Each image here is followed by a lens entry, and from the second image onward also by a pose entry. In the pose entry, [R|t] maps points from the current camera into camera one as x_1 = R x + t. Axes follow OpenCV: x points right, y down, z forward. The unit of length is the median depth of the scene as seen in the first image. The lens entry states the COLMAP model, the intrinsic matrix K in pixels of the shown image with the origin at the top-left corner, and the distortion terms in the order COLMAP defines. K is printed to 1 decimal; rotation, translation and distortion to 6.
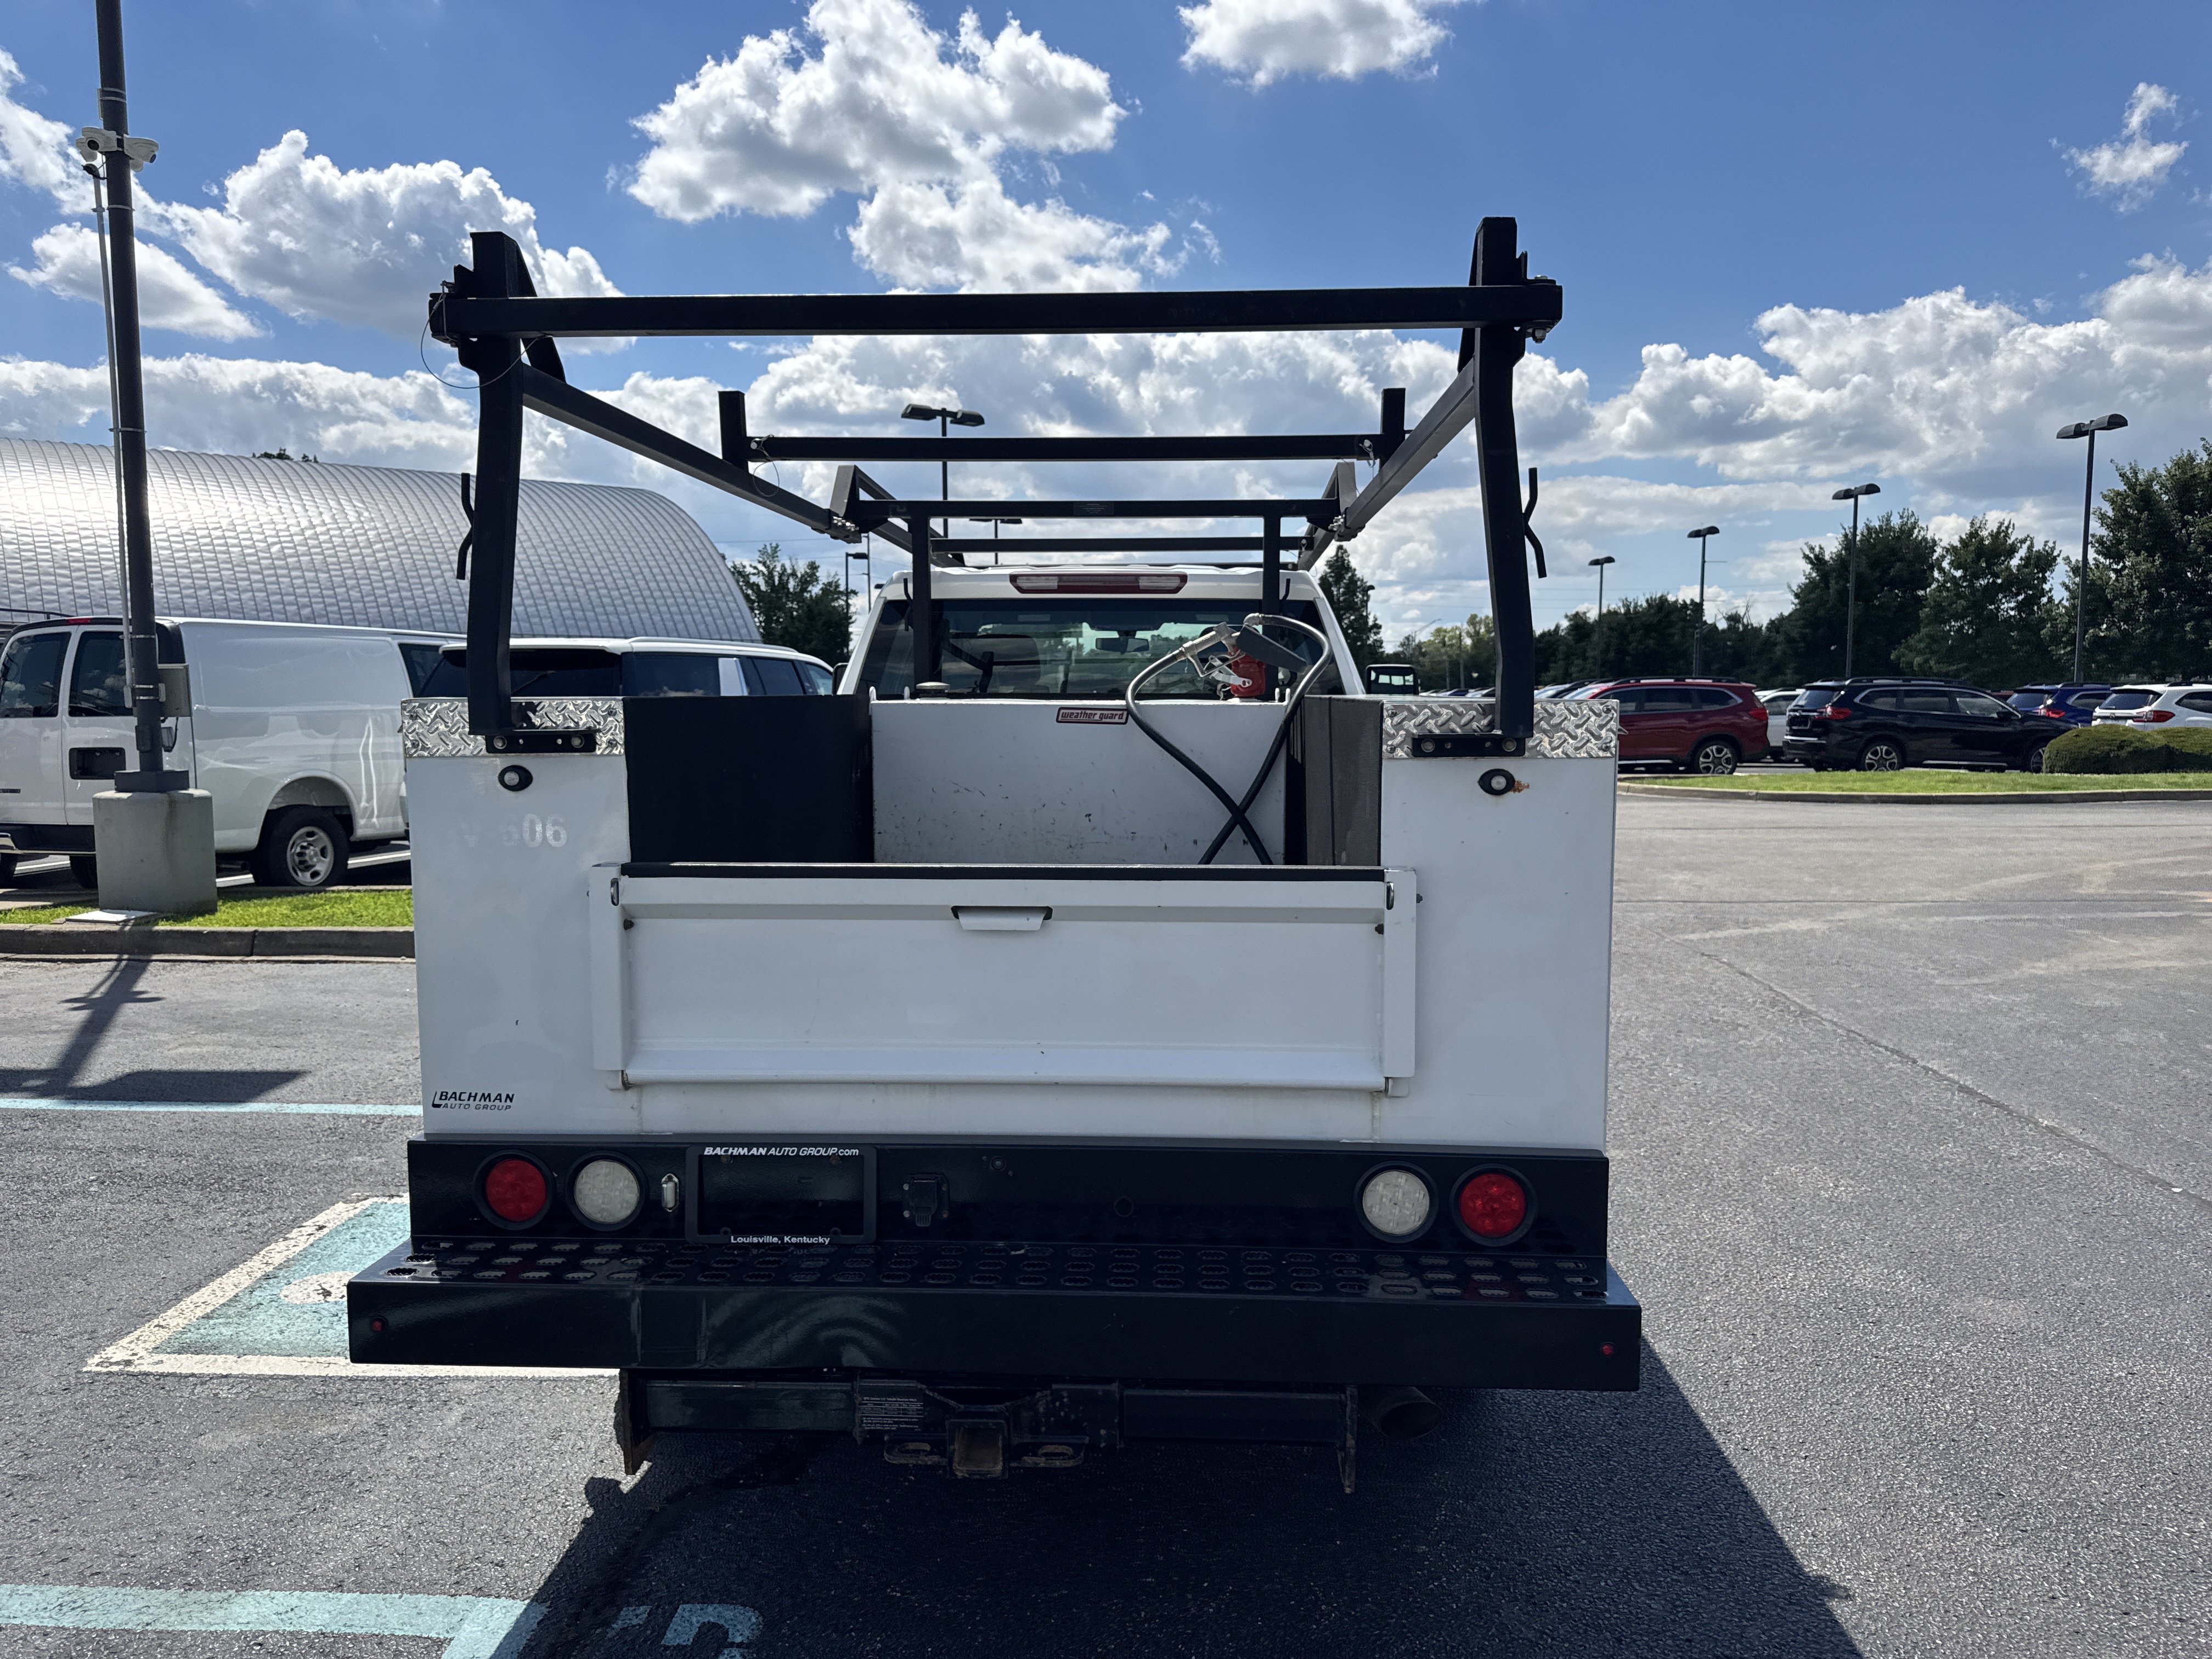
lens RADIAL K [[1569.1, 0, 1109.2], [0, 1569.1, 824.5], [0, 0, 1]] dist [0.035059, -0.042388]
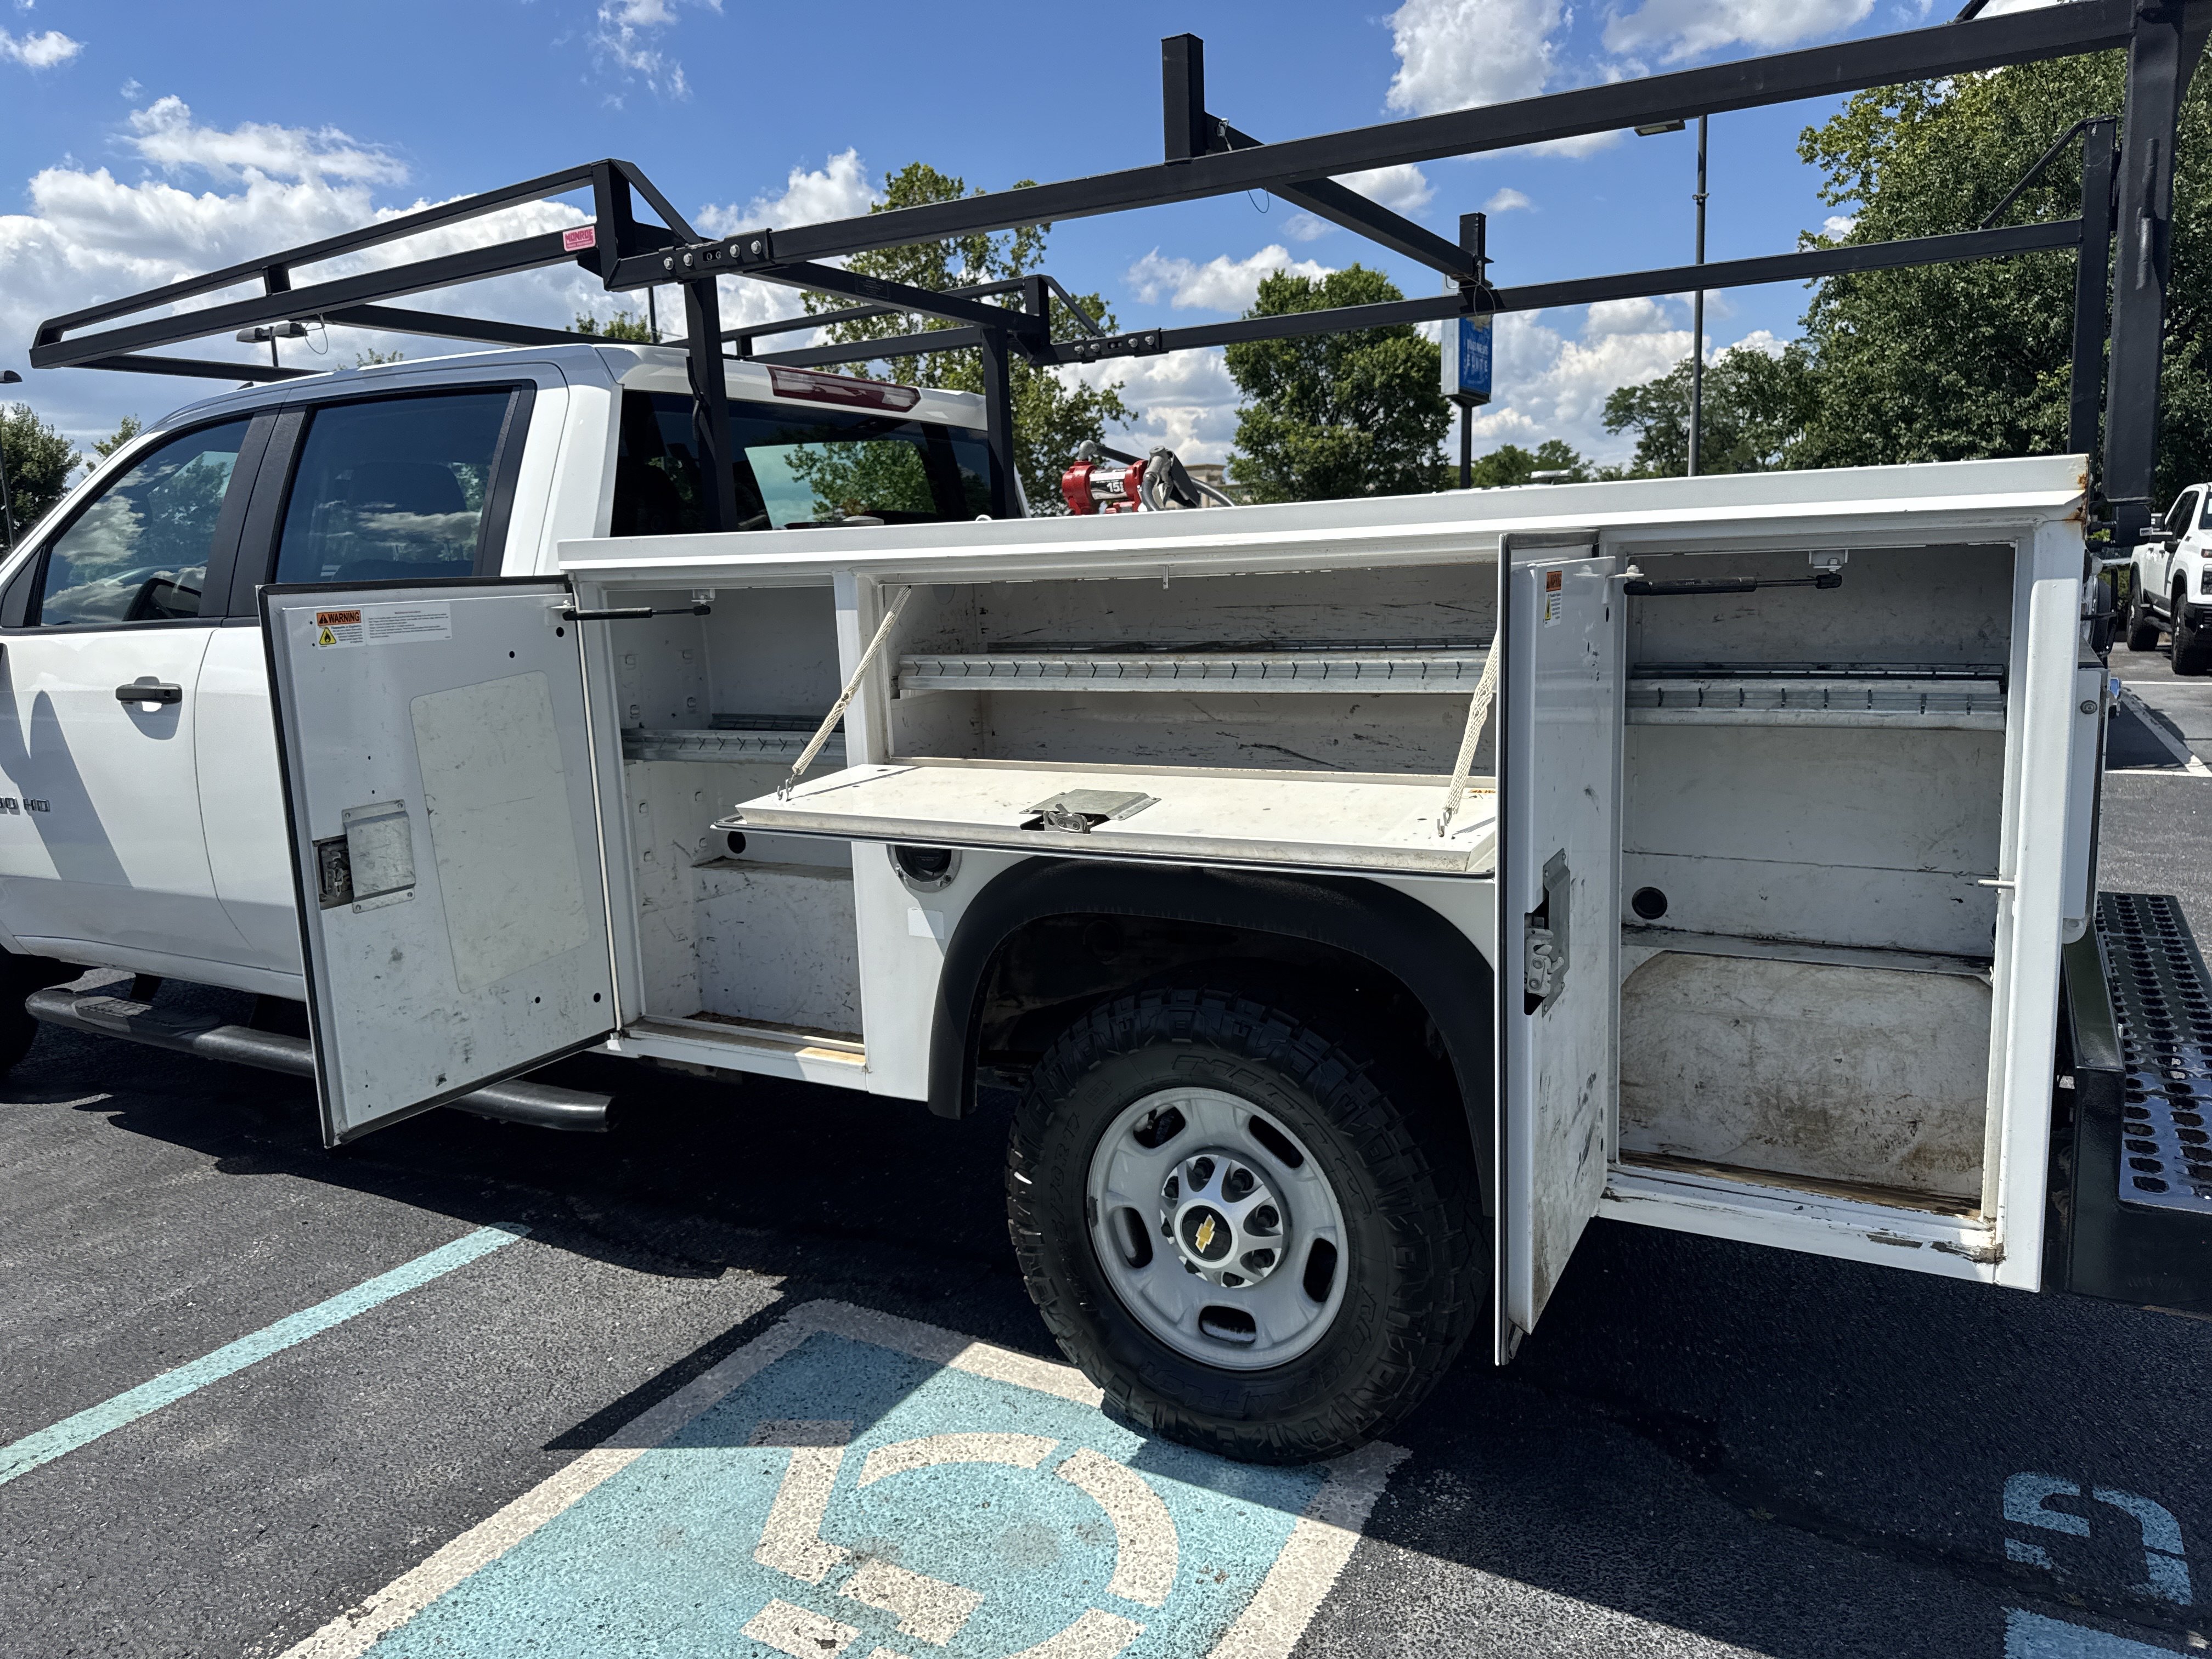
lens RADIAL K [[1569.1, 0, 1091.7], [0, 1569.1, 828.7], [0, 0, 1]] dist [0.035059, -0.042388]
pose [[0.450471, -0.164387, 0.877526, -0.780481], [0.113450, 0.985474, 0.126370, -0.034011], [-0.885553, 0.042629, 0.462578, 0.662866]]
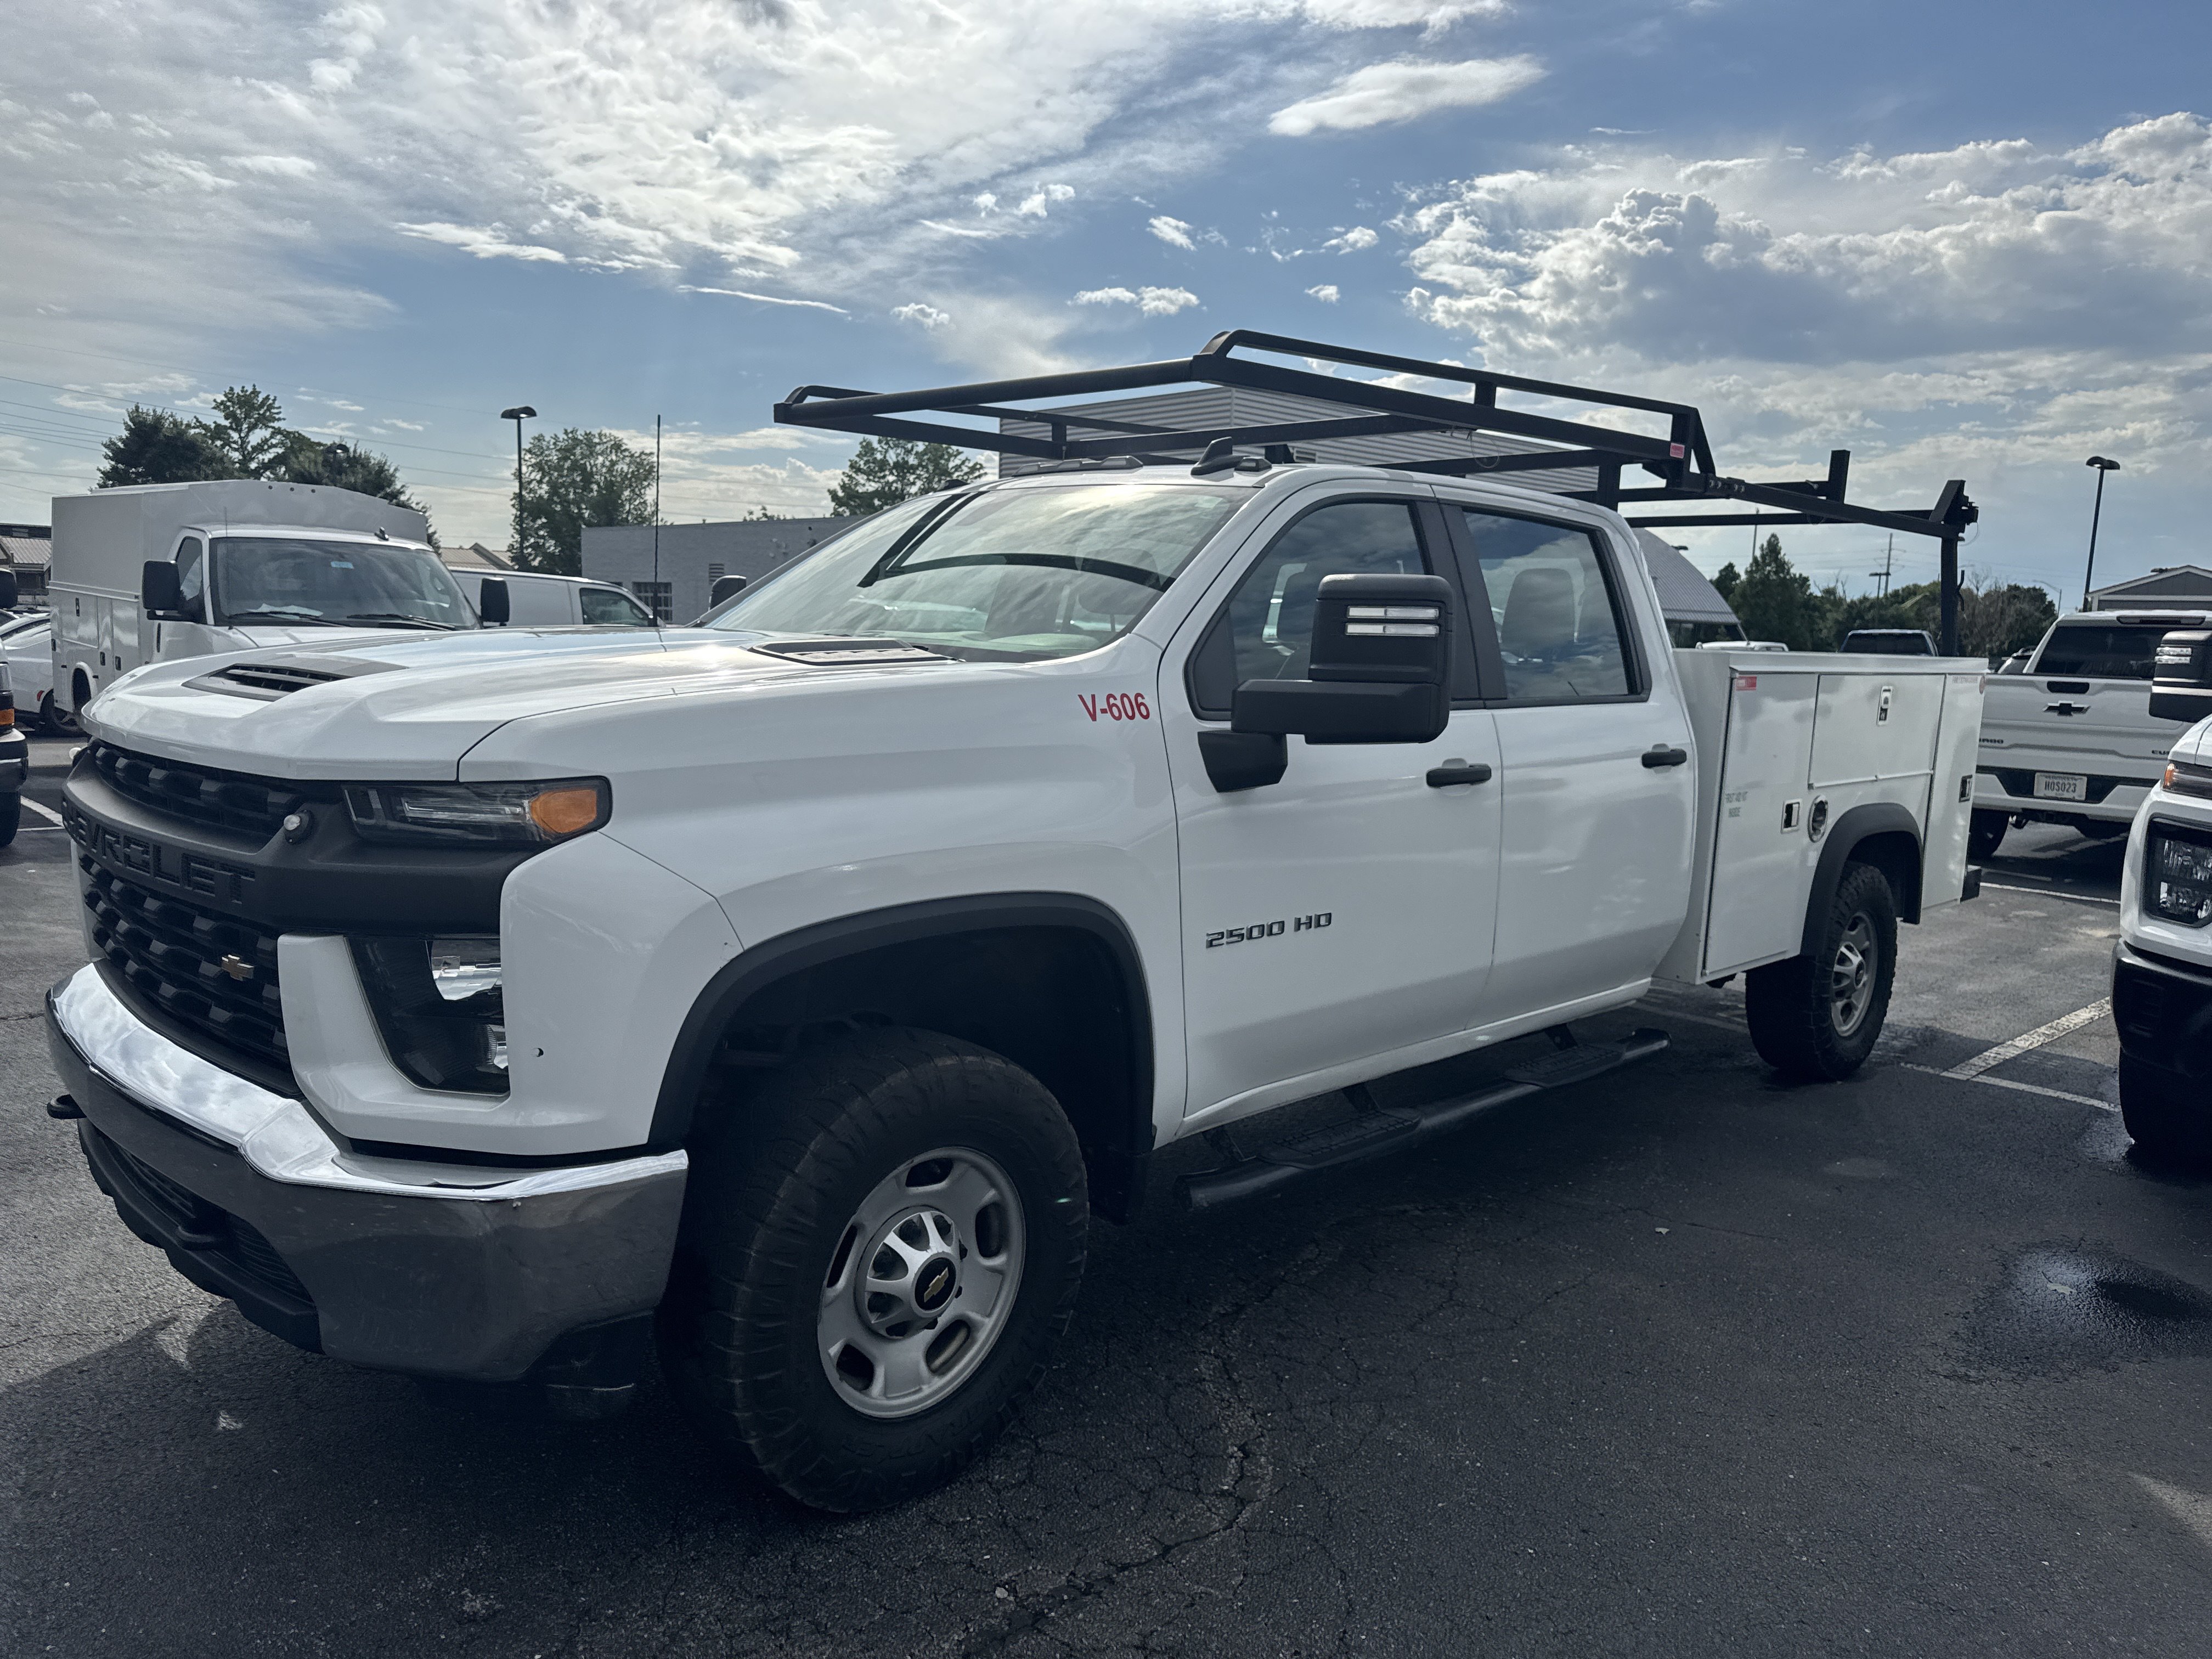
lens RADIAL K [[1569.1, 0, 1085.8], [0, 1569.1, 841.7], [0, 0, 1]] dist [0.035059, -0.042388]
pose [[-0.741991, -0.120592, 0.659475, -0.653854], [0.019336, 0.979430, 0.200855, -0.201545], [-0.670131, 0.161784, -0.724397, 2.337282]]
